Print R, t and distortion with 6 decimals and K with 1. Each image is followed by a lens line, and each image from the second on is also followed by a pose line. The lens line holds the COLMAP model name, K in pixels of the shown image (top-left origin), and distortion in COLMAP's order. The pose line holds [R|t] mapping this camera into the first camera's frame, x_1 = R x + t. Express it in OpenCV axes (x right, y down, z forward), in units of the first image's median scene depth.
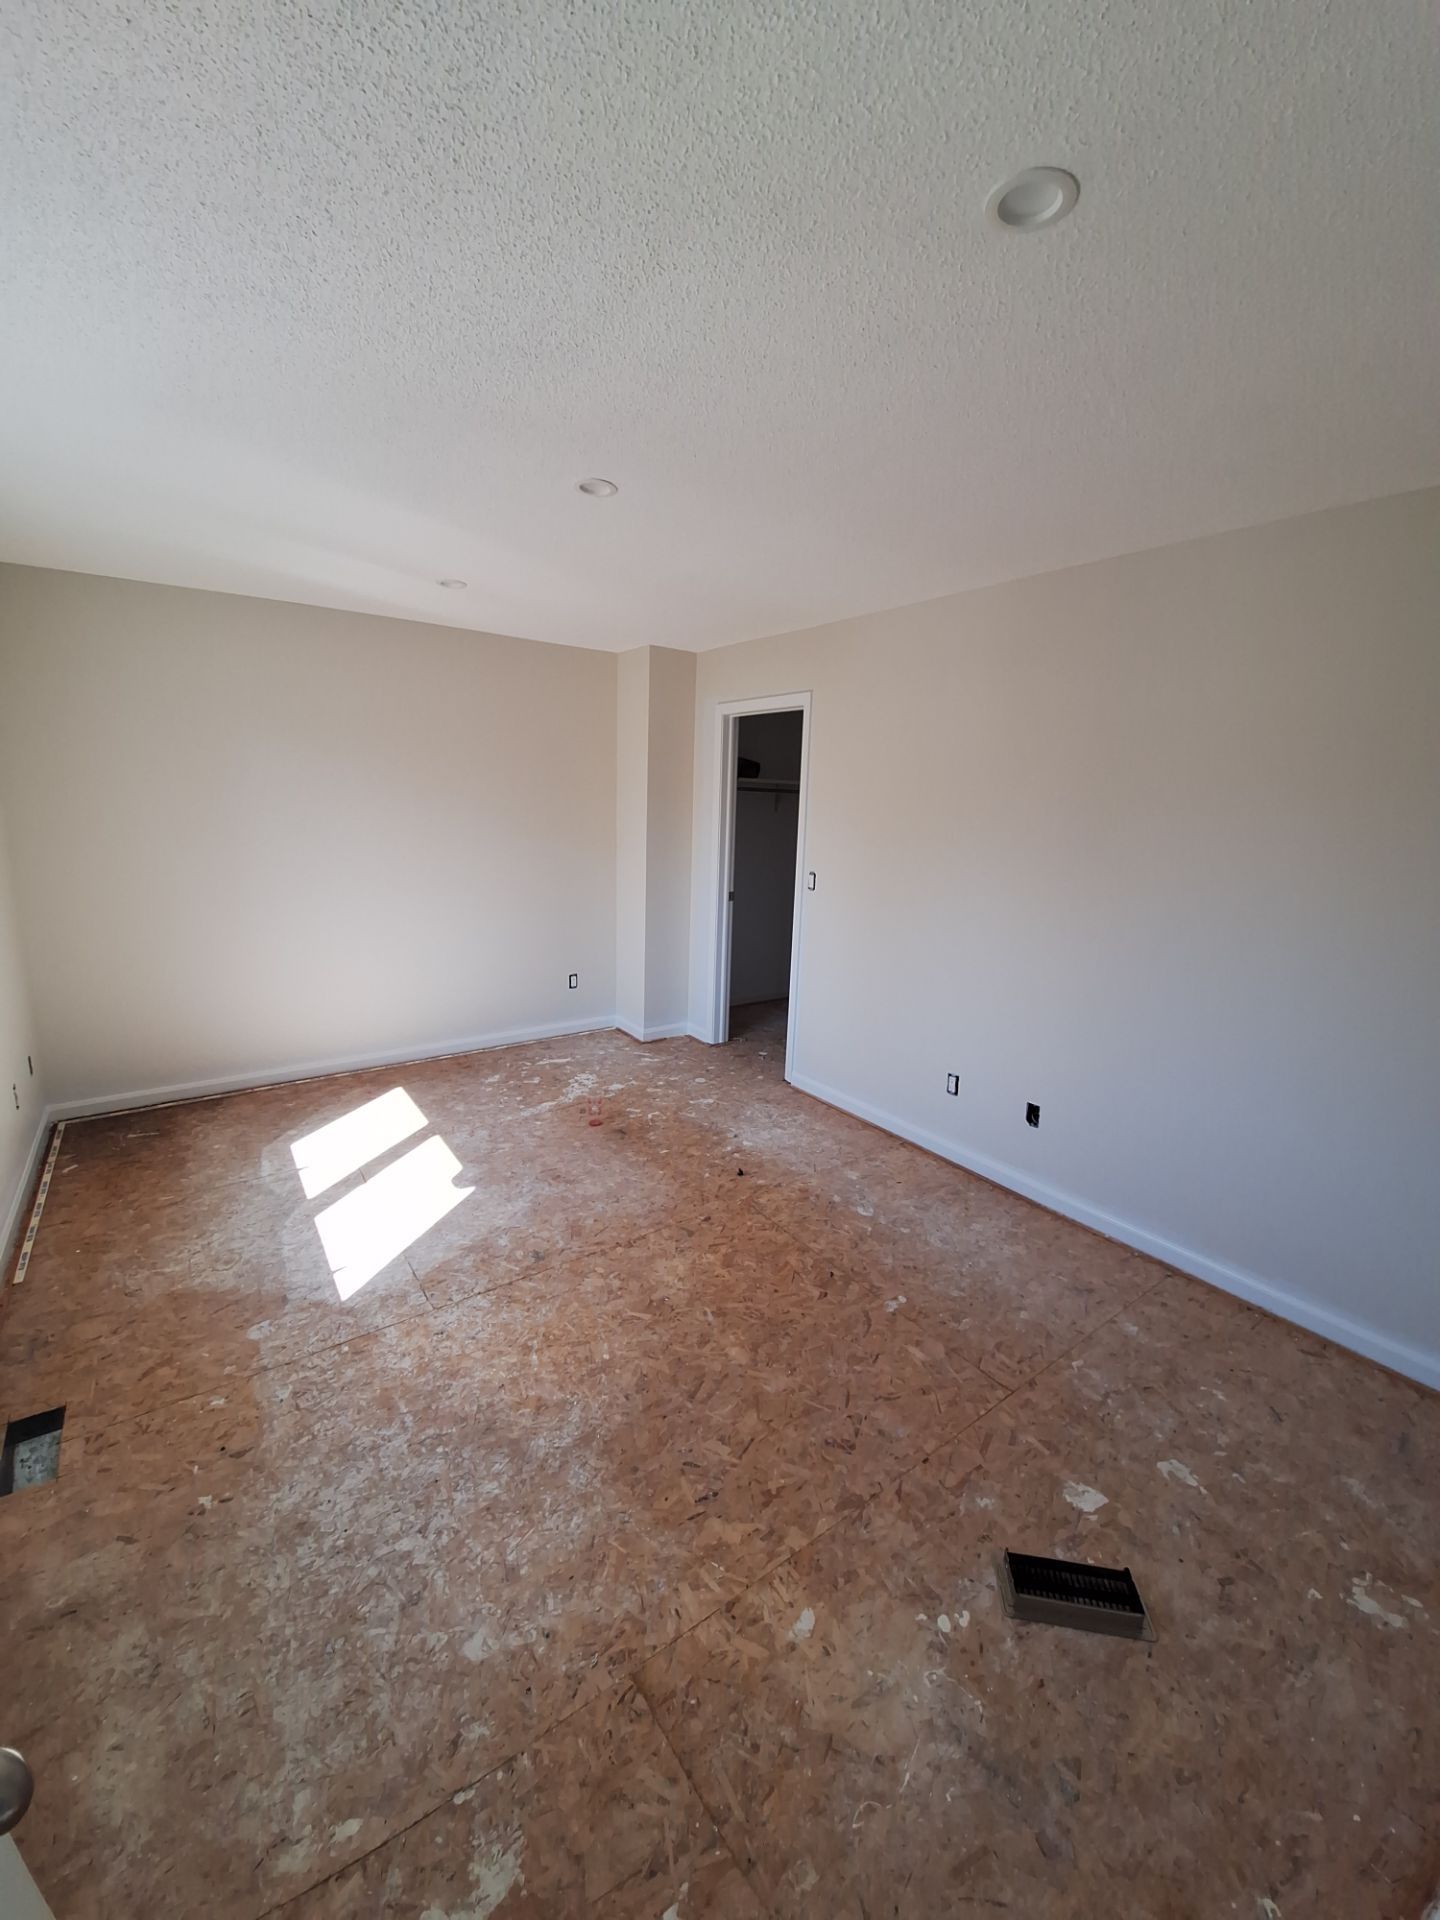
lens RADIAL K [[750.8, 0, 718.8], [0, 750.8, 949.7], [0, 0, 1]] dist [0.002097, -0.012201]
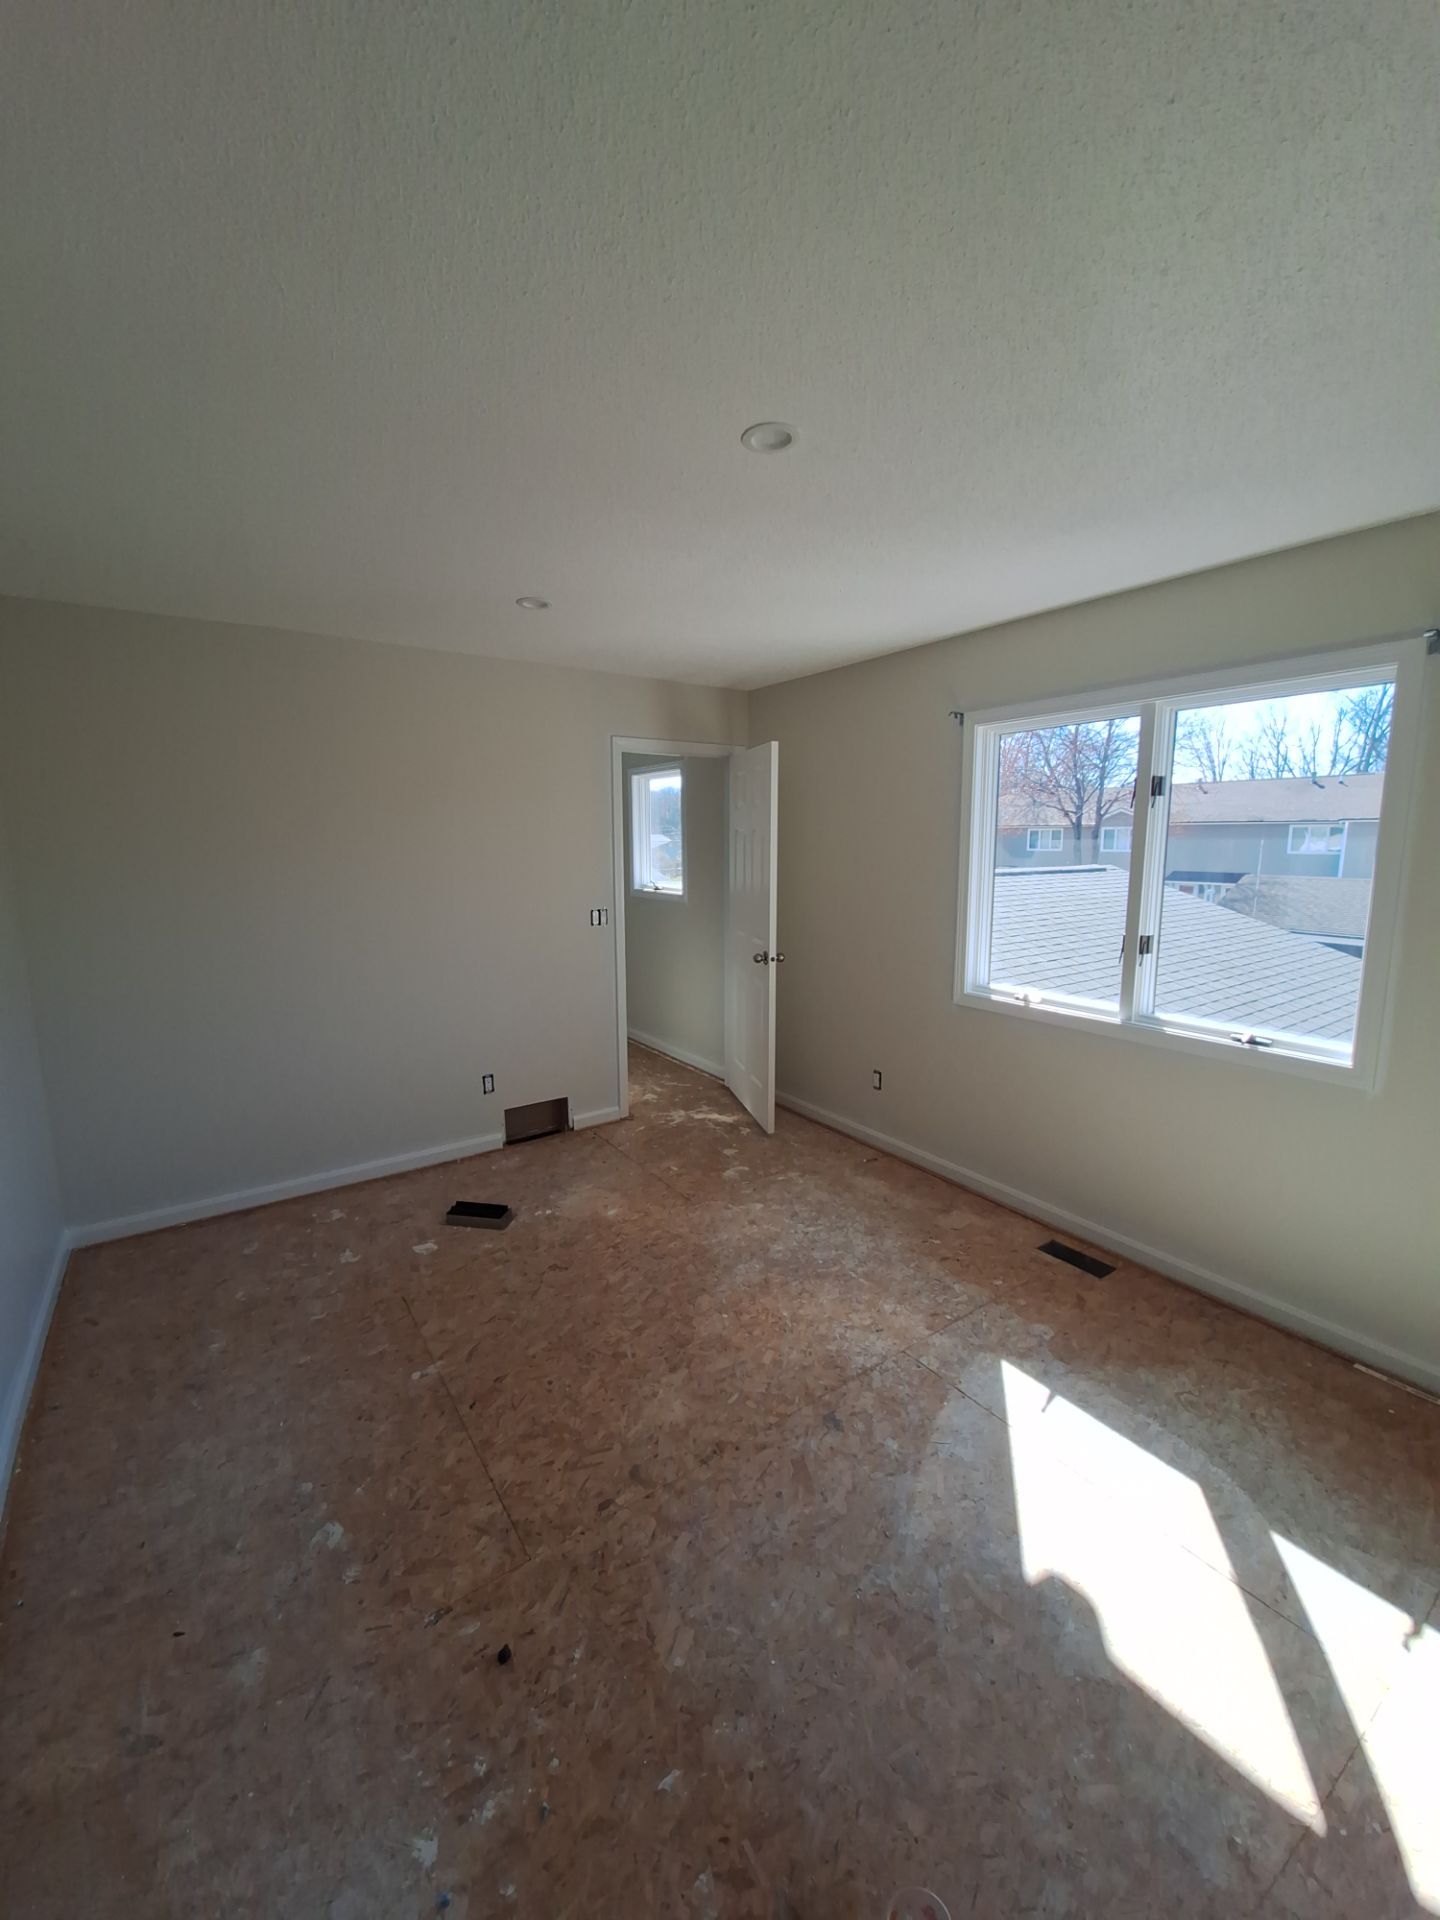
lens RADIAL K [[750.8, 0, 718.8], [0, 750.8, 949.7], [0, 0, 1]] dist [0.002097, -0.012201]
pose [[-0.999359, -0.031047, 0.017814, -0.140432], [-0.023196, 0.940756, 0.338289, -0.380864], [-0.027261, 0.337659, -0.940874, 1.862102]]
